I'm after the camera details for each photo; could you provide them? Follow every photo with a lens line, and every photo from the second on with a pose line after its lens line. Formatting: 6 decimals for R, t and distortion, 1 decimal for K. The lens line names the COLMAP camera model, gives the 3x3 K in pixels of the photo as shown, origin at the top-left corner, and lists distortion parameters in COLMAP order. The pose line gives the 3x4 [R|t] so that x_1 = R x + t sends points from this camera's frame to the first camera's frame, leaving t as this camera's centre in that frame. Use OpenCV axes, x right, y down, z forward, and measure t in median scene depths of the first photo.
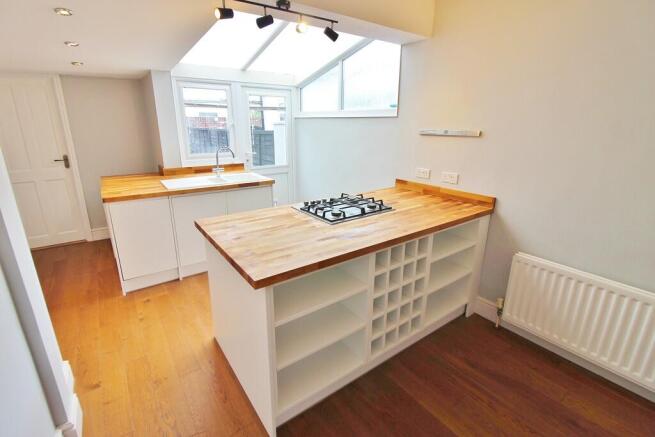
lens RADIAL K [[305.6, 0, 328.7], [0, 305.6, 213.0], [0, 0, 1]] dist [-0.001161, -0.000418]
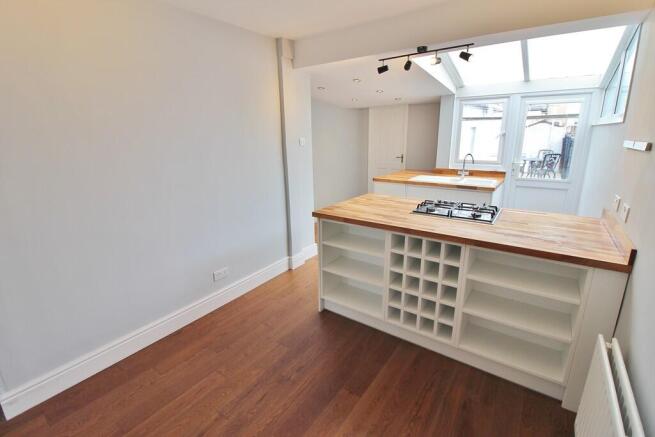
lens RADIAL K [[305.6, 0, 328.7], [0, 305.6, 213.0], [0, 0, 1]] dist [-0.001161, -0.000418]
pose [[0.311381, 0.224318, -0.923430, 0.730372], [-0.253244, 0.956187, 0.146881, -0.042692], [0.915920, 0.188117, 0.354546, 0.163376]]
